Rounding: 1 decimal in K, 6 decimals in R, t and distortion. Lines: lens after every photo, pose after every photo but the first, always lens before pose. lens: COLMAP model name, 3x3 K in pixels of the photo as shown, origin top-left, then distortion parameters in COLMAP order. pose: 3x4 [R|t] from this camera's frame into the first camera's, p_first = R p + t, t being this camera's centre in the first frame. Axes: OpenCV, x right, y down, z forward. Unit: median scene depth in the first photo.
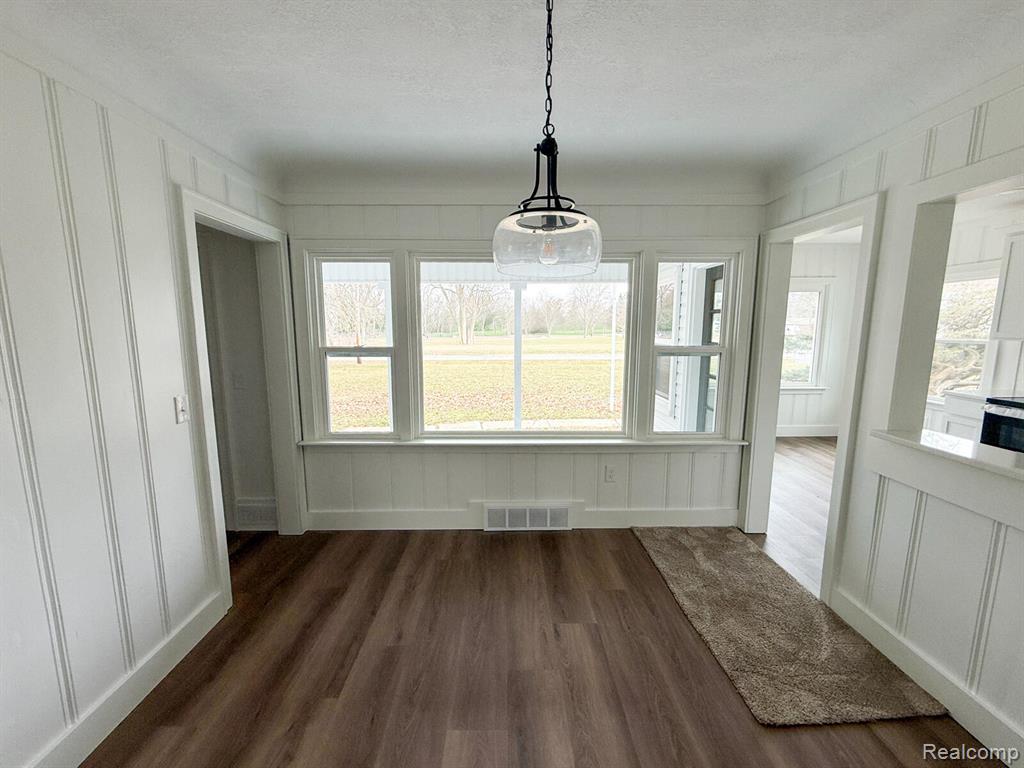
lens RADIAL K [[406.1, 0, 515.8], [0, 406.1, 386.9], [0, 0, 1]] dist [-0.000700, -0.000095]
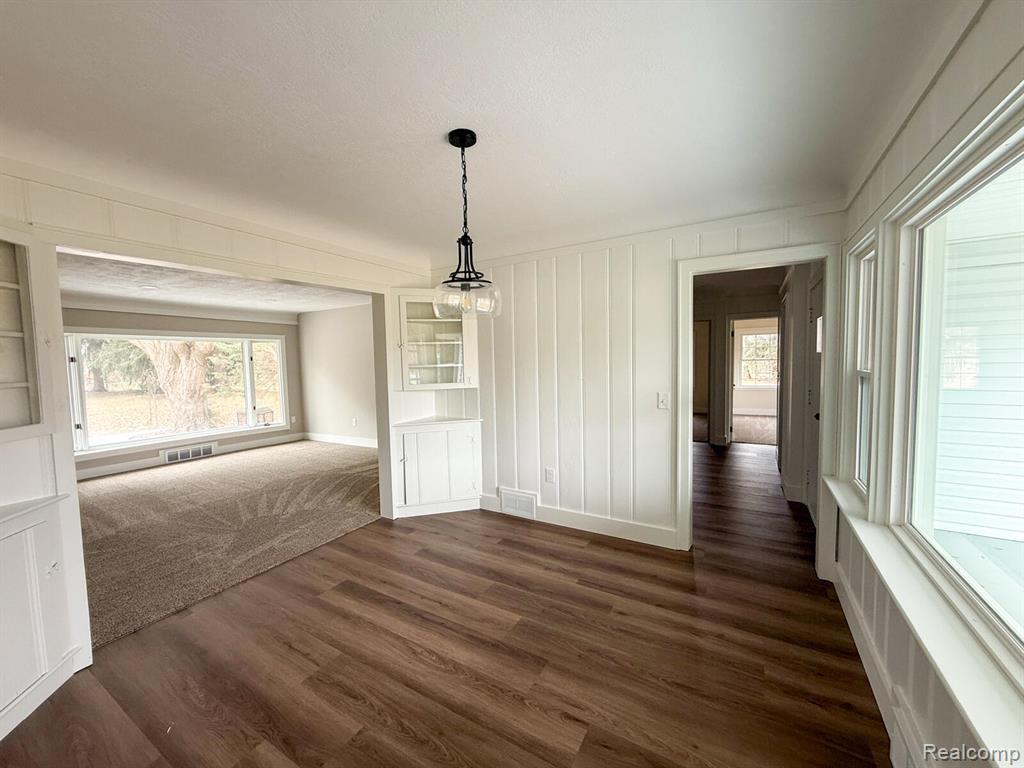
lens RADIAL K [[406.1, 0, 513.6], [0, 406.1, 383.6], [0, 0, 1]] dist [-0.000700, -0.000095]
pose [[-0.513648, 0.061792, -0.855773, 0.898141], [-0.098931, 0.986485, 0.130610, -0.172576], [0.852278, 0.151750, -0.500593, 1.314200]]
